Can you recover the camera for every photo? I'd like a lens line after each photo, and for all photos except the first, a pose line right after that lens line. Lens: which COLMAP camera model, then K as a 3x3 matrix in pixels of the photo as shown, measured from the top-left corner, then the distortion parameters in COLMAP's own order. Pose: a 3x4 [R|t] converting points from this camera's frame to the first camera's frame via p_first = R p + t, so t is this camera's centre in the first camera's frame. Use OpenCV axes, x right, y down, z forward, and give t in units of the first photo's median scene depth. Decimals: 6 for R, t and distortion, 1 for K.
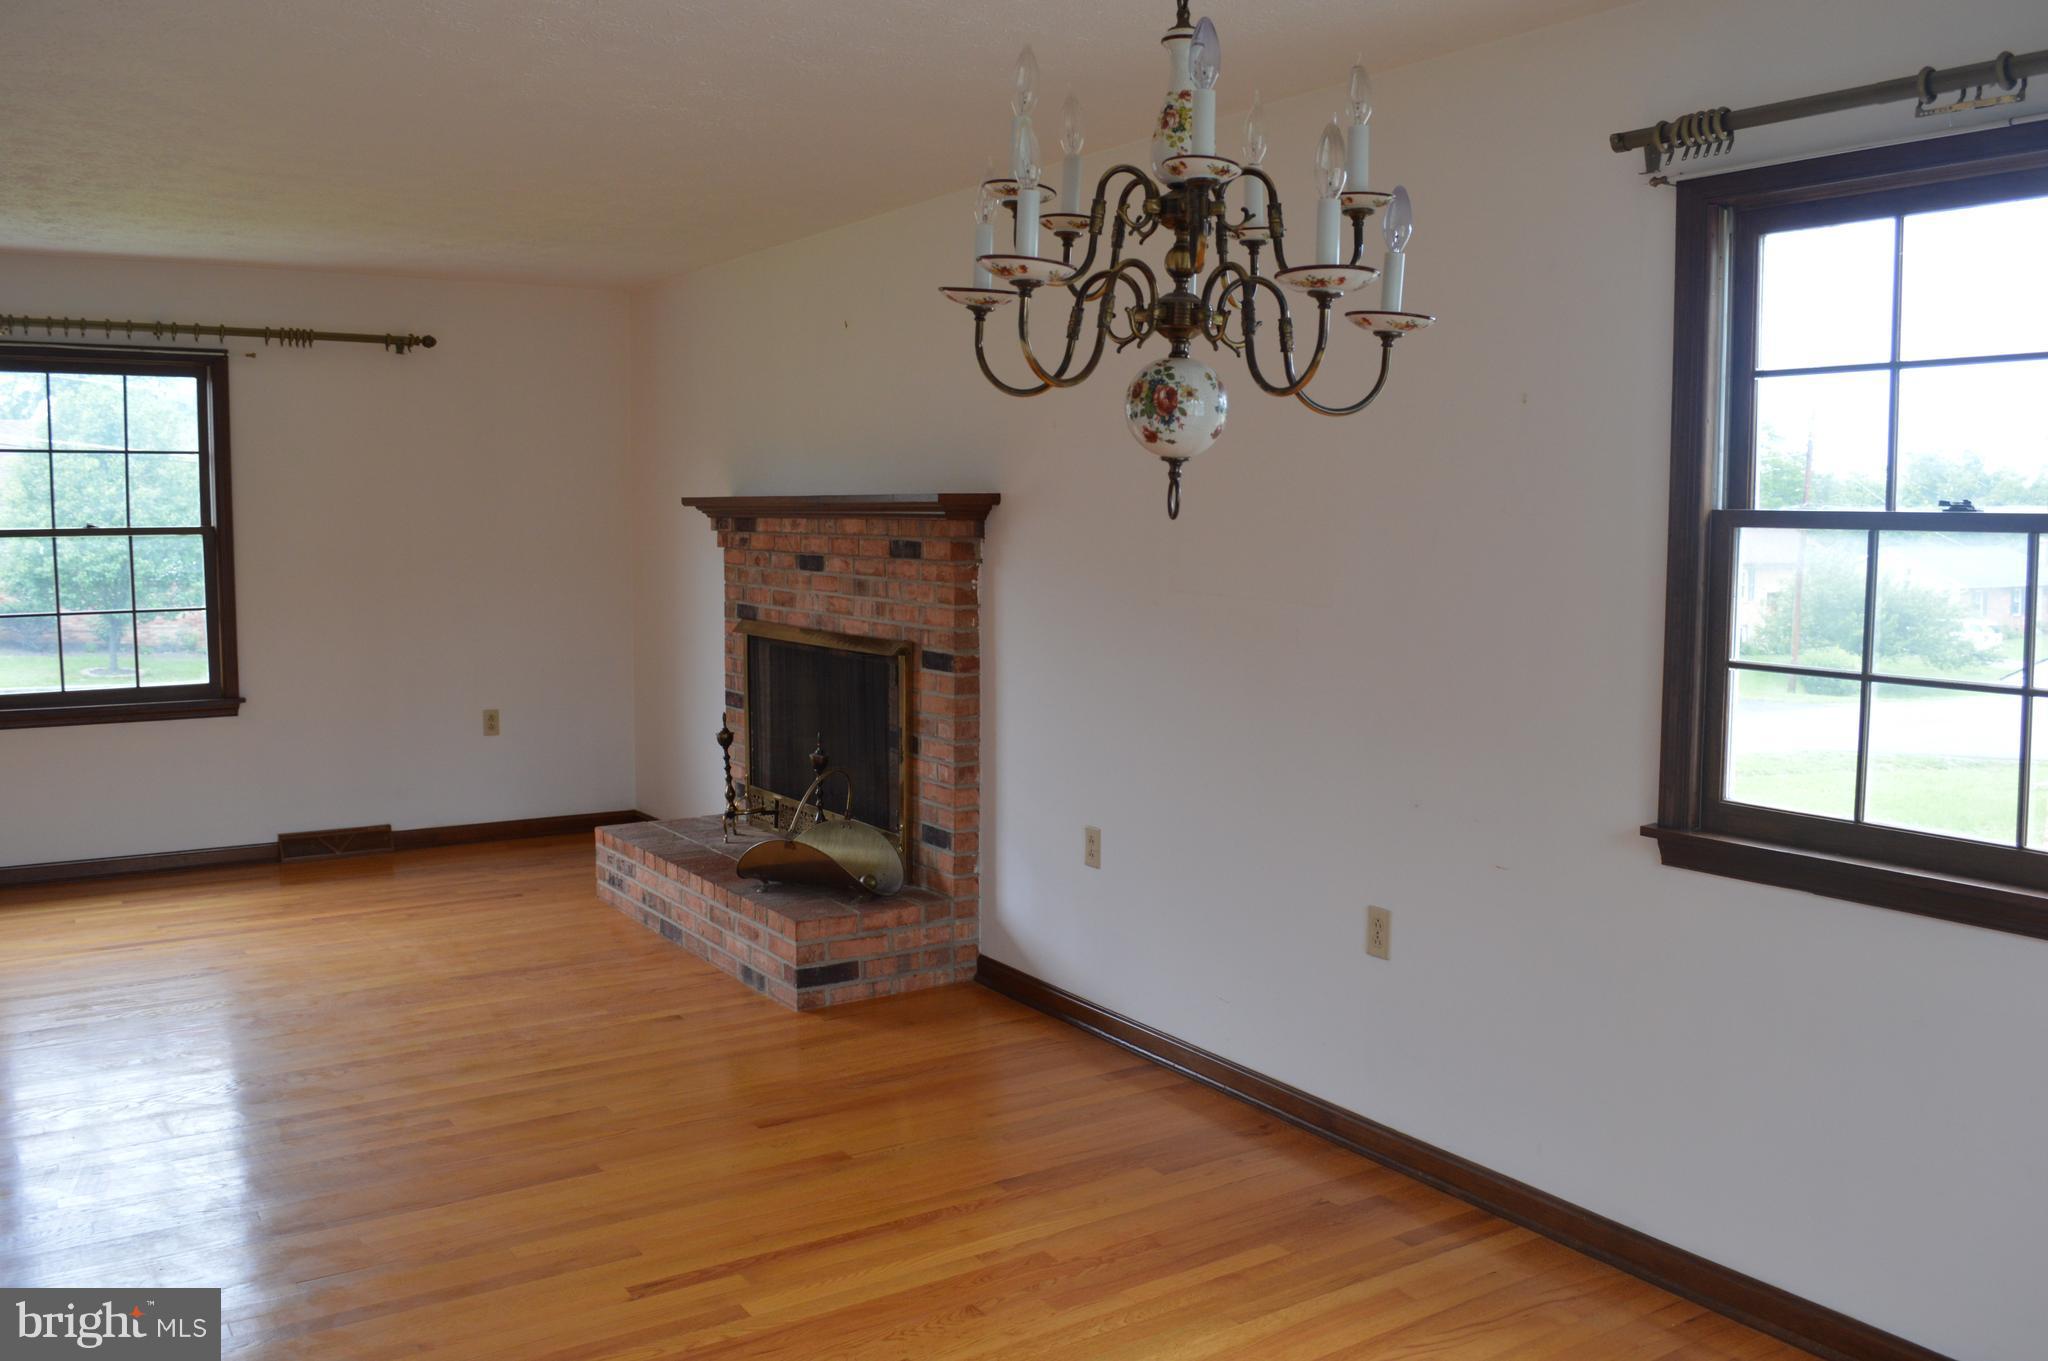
lens RADIAL K [[1632.4, 0, 1034.9], [0, 1632.4, 673.7], [0, 0, 1]] dist [-0.085748, 0.014549]
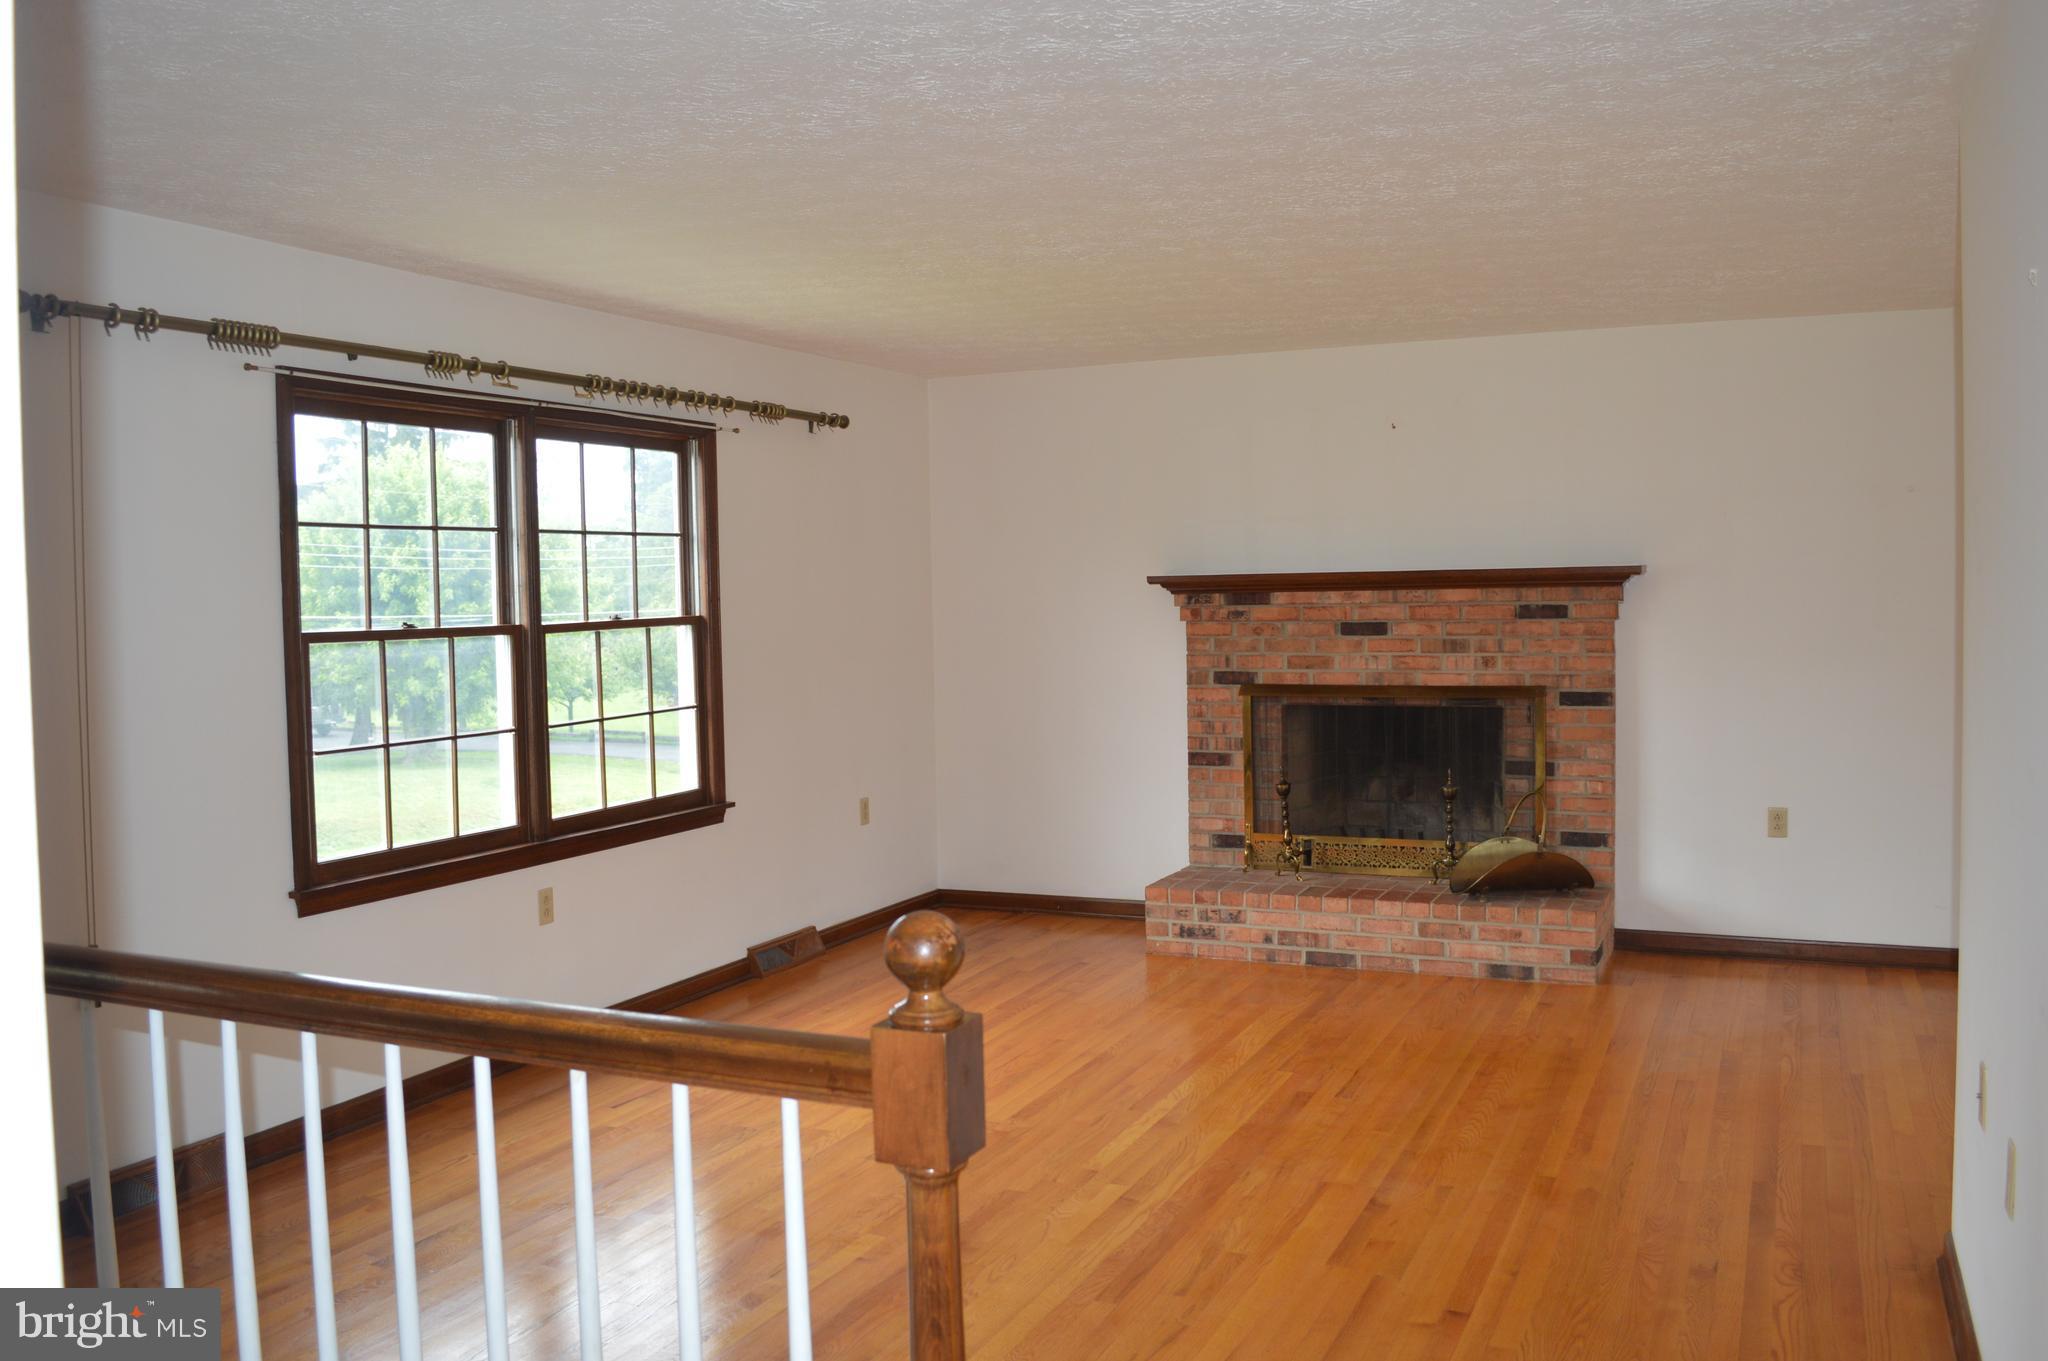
lens RADIAL K [[1632.4, 0, 1034.9], [0, 1632.4, 673.7], [0, 0, 1]] dist [-0.085748, 0.014549]
pose [[0.861486, -0.050641, 0.505249, -0.892730], [0.075701, 0.996704, -0.029176, -0.019271], [-0.502106, 0.063383, 0.862480, 0.114842]]
